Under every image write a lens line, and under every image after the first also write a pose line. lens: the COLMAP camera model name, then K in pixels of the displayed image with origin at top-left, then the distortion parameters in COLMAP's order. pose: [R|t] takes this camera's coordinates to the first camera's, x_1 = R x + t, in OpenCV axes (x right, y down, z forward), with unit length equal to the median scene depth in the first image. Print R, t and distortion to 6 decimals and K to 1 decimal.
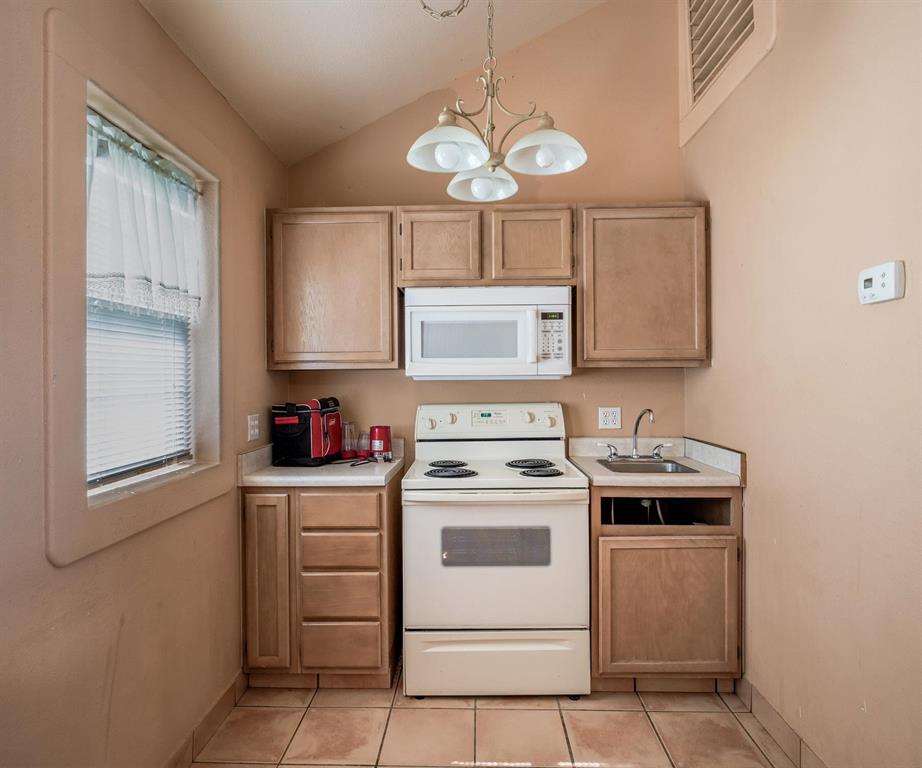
lens RADIAL K [[554.7, 0, 461.0], [0, 554.7, 384.0], [0, 0, 1]] dist [-0.002483, -0.000888]
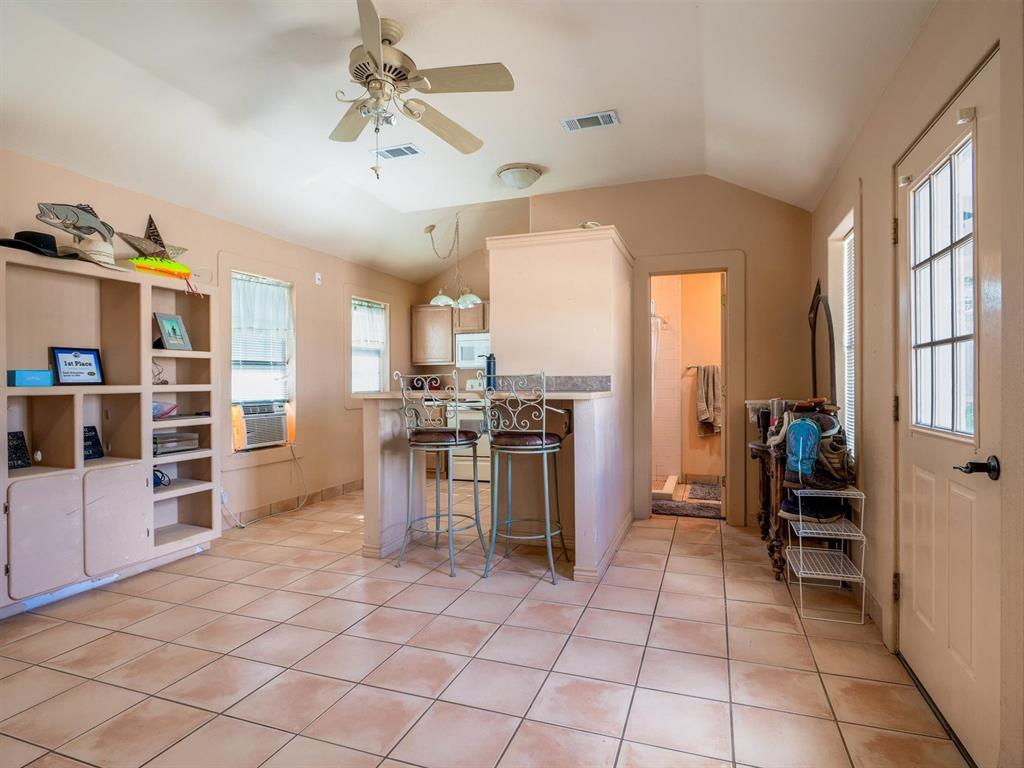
lens RADIAL K [[559.1, 0, 514.7], [0, 559.1, 378.7], [0, 0, 1]] dist [-0.001277, 0.001121]
pose [[0.951038, -0.002000, -0.309068, 1.002711], [-0.000978, 0.999955, -0.009481, 0.066605], [0.309073, 0.009319, 0.950993, -1.468272]]
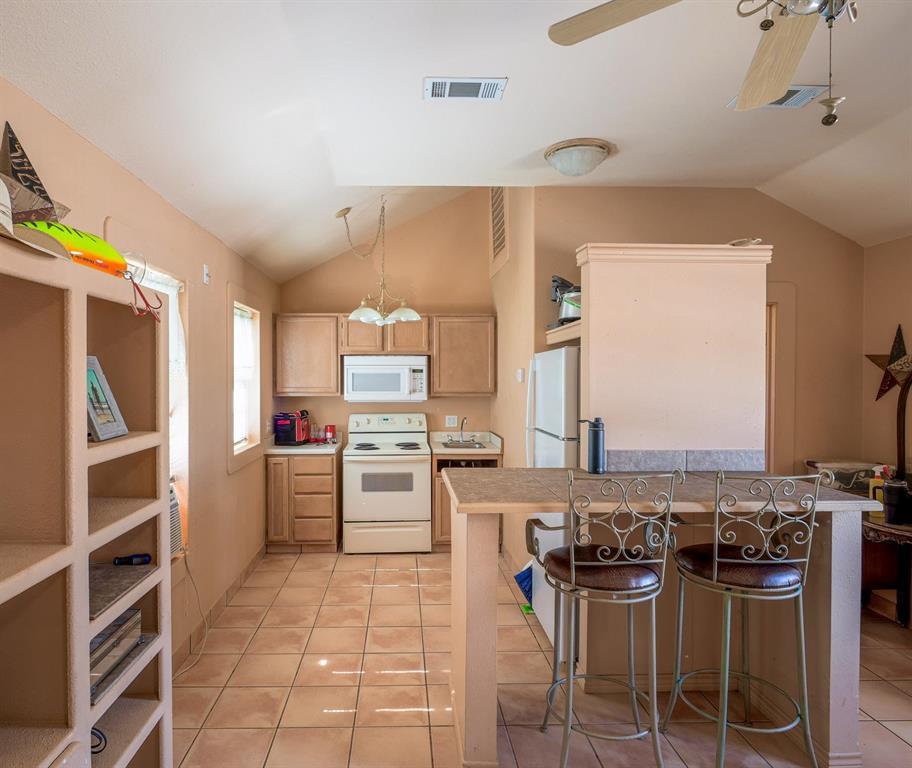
lens RADIAL K [[560.2, 0, 415.2], [0, 560.2, 384.3], [0, 0, 1]] dist [-0.005196, -0.002368]
pose [[0.998508, 0.006385, 0.054231, 0.045134], [-0.006805, 0.999948, 0.007559, -0.088941], [-0.054180, -0.007917, 0.998500, -1.025545]]
